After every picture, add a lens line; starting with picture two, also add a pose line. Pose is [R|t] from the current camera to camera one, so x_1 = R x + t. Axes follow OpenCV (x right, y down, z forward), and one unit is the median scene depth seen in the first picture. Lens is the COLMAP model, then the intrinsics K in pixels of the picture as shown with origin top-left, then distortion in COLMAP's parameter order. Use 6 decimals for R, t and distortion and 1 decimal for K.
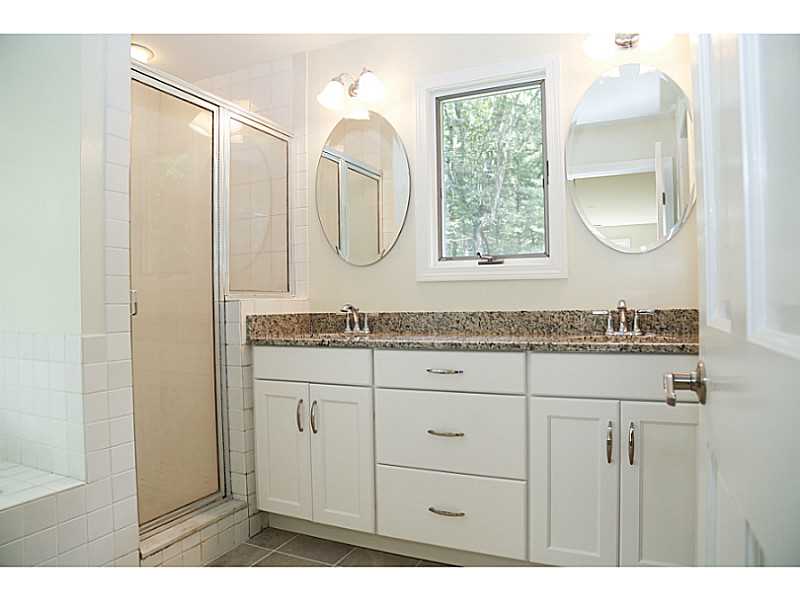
lens RADIAL K [[539.7, 0, 399.8], [0, 539.7, 301.3], [0, 0, 1]] dist [-0.099605, 0.012523]
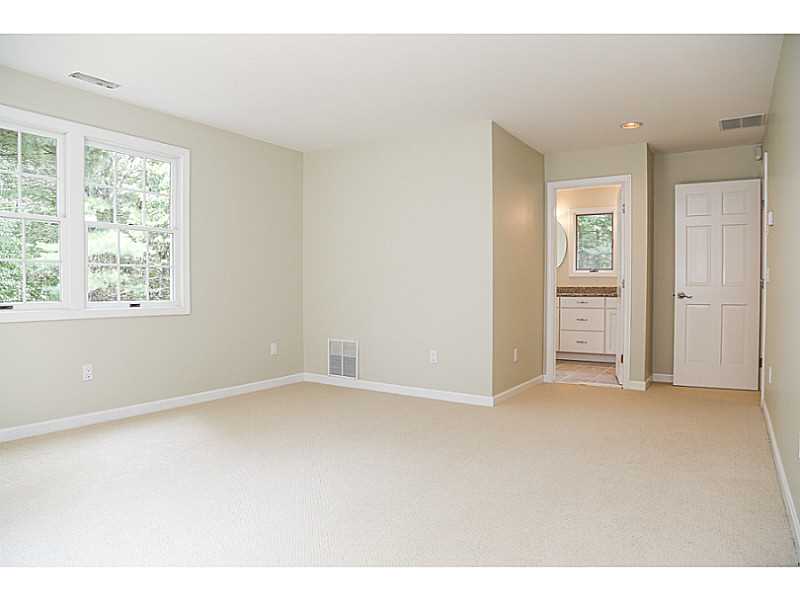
lens RADIAL K [[539.7, 0, 399.9], [0, 539.7, 300.1], [0, 0, 1]] dist [-0.099605, 0.012523]
pose [[0.991367, 0.021506, -0.129339, -0.654006], [-0.017734, 0.999385, 0.030245, 0.026236], [0.129910, -0.027690, 0.991139, -2.665324]]
